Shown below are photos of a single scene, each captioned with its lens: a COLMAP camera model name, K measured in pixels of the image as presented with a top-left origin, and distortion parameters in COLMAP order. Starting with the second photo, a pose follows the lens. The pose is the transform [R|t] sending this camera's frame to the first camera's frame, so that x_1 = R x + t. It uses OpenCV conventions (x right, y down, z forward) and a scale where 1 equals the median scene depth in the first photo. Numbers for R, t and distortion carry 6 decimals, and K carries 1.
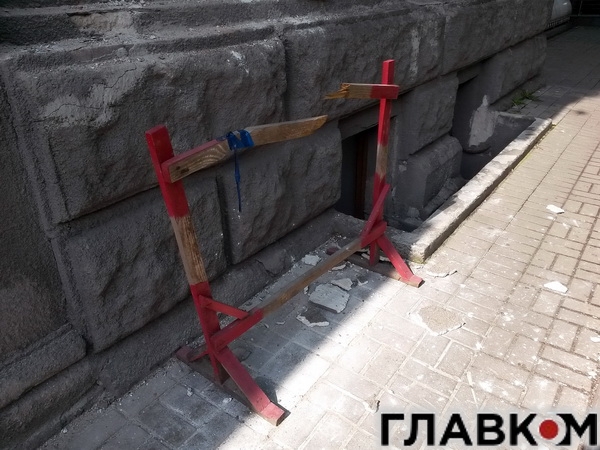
lens RADIAL K [[507.4, 0, 299.2], [0, 507.4, 215.9], [0, 0, 1]] dist [0.074753, -0.092626]
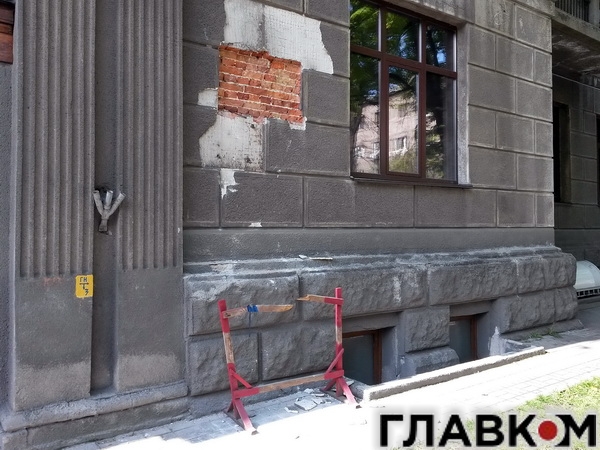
lens RADIAL K [[507.4, 0, 295.4], [0, 507.4, 219.9], [0, 0, 1]] dist [0.074753, -0.092626]
pose [[0.946728, 0.013868, -0.321736, 0.716215], [-0.152302, 0.899559, -0.409387, 0.373171], [0.283743, 0.436579, 0.853750, -1.100454]]
